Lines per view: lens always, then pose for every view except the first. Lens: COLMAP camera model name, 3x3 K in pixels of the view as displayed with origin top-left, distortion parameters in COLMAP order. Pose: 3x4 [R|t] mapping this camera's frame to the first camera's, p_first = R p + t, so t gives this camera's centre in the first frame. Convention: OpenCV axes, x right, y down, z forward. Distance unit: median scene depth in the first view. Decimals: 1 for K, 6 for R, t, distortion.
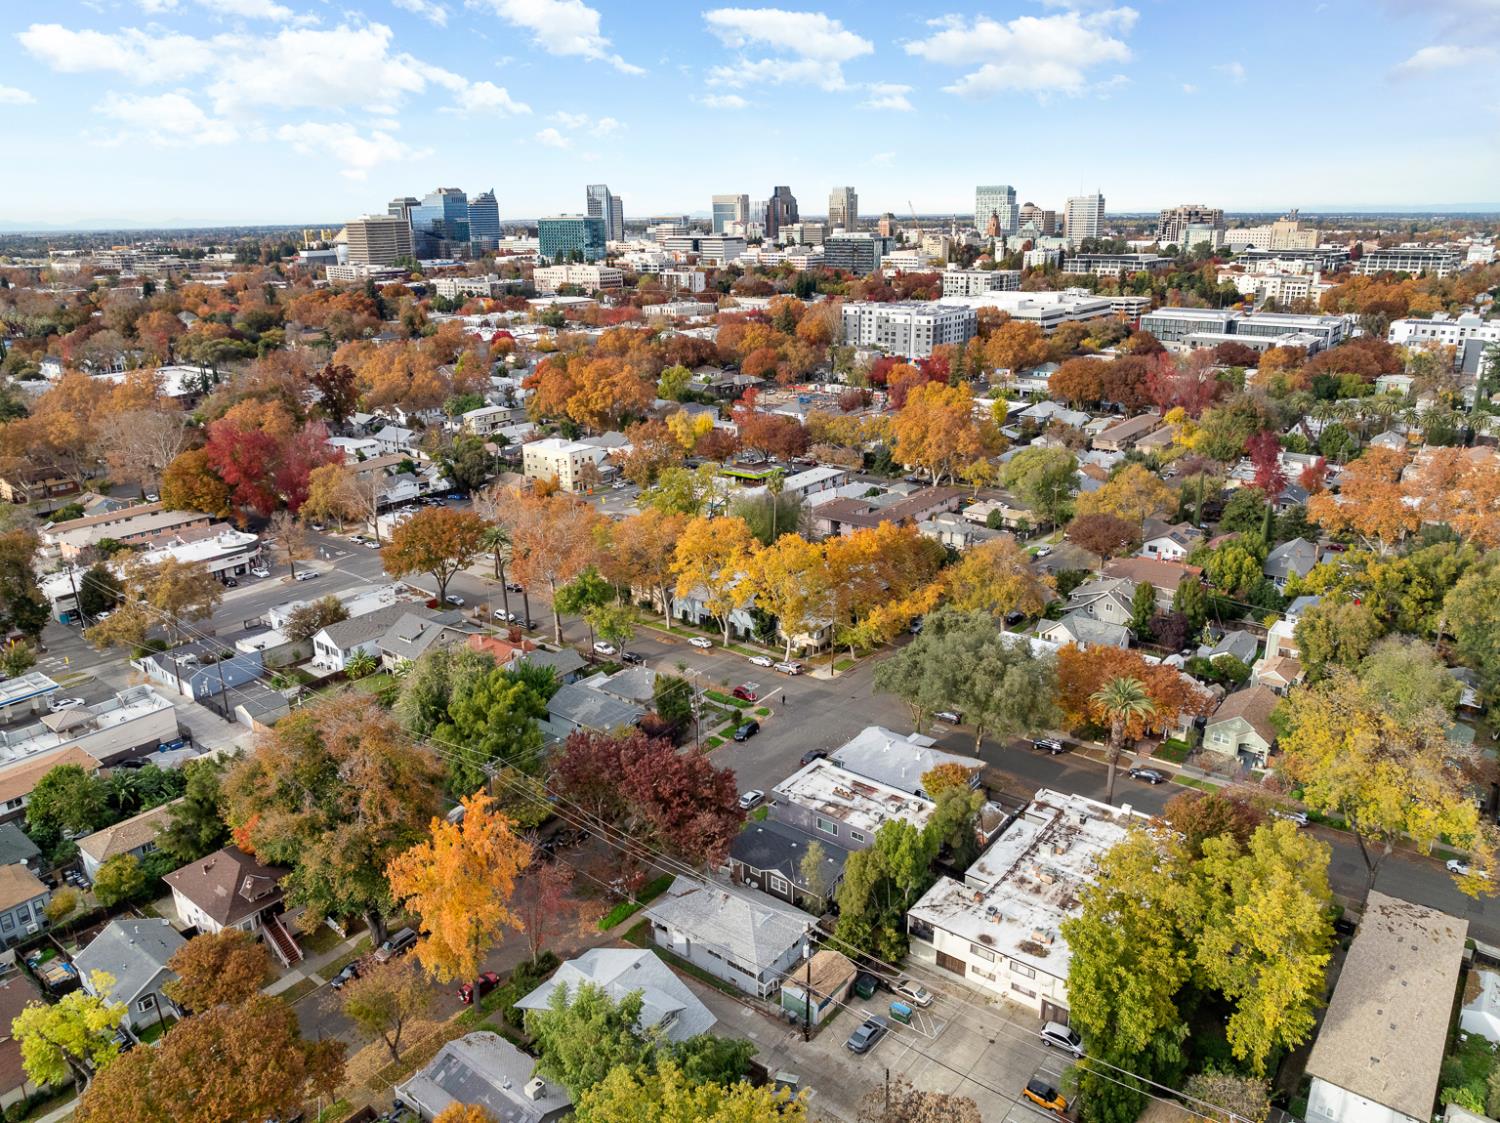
lens RADIAL K [[1053.3, 0, 748.9], [0, 1053.3, 586.4], [0, 0, 1]] dist [-0.039150, -0.004831]
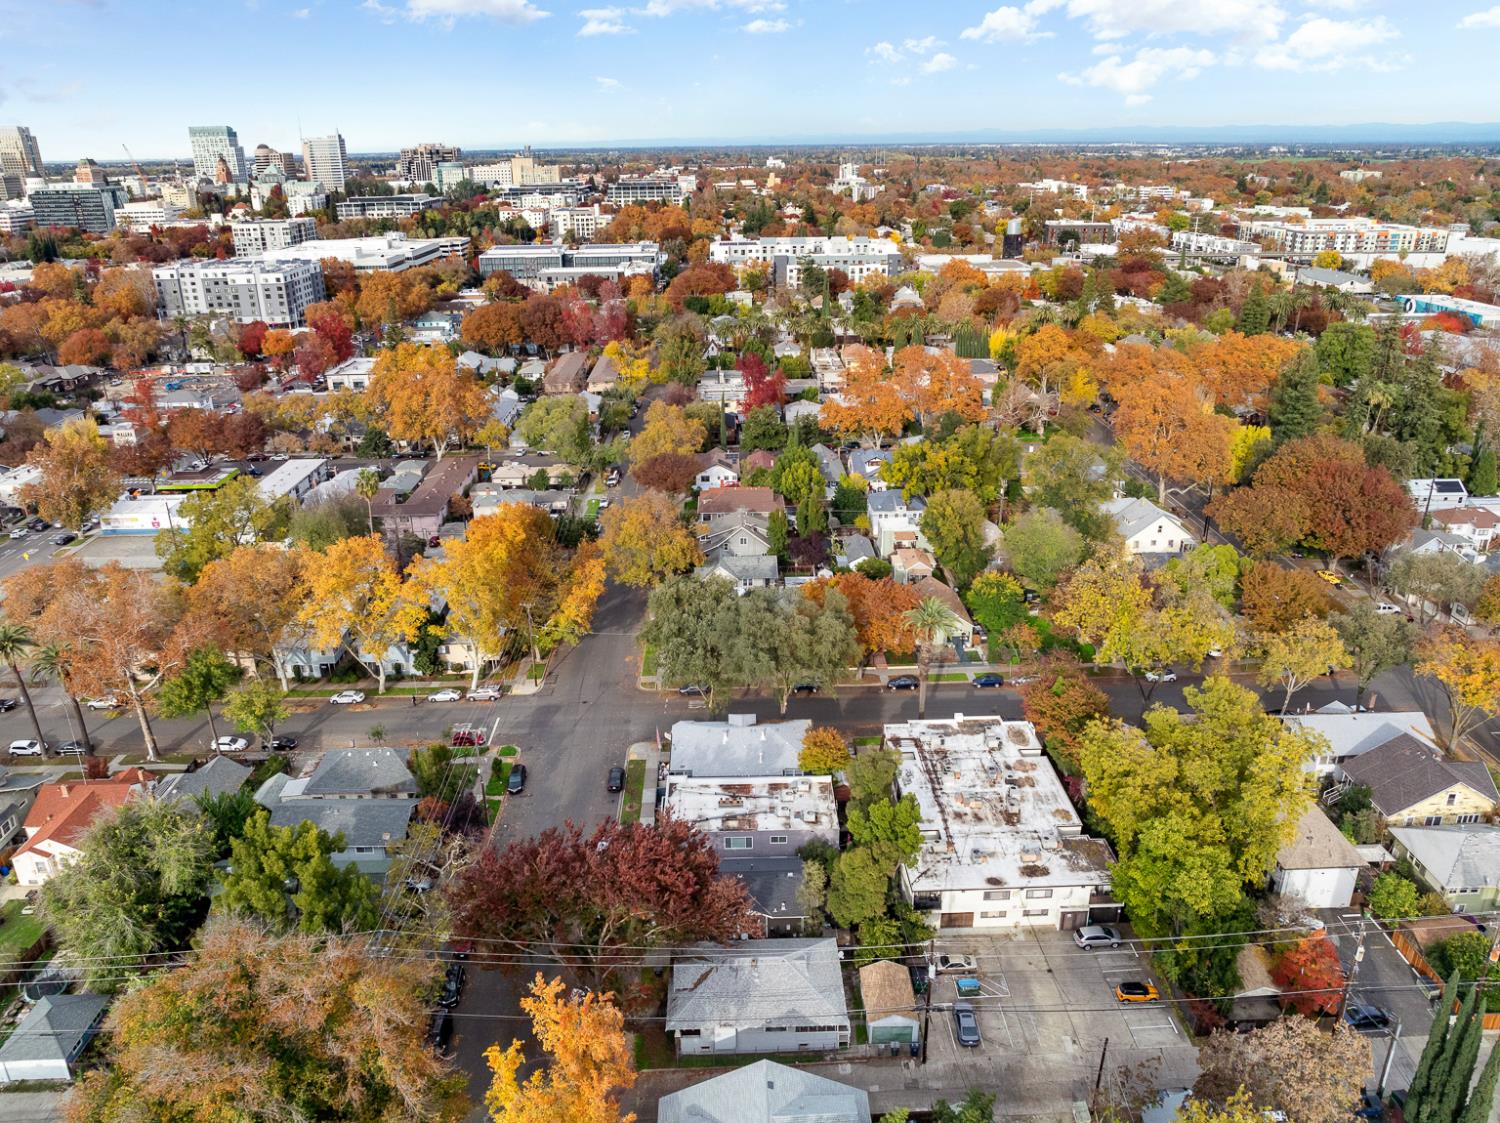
lens RADIAL K [[1061.7, 0, 750.0], [0, 1061.7, 561.5], [0, 0, 1]] dist [-0.042603, 0.002385]
pose [[0.766983, -0.230872, 0.598694, -0.107370], [0.214702, 0.971586, 0.099616, -0.024535], [-0.604681, 0.052136, 0.794759, 0.070965]]
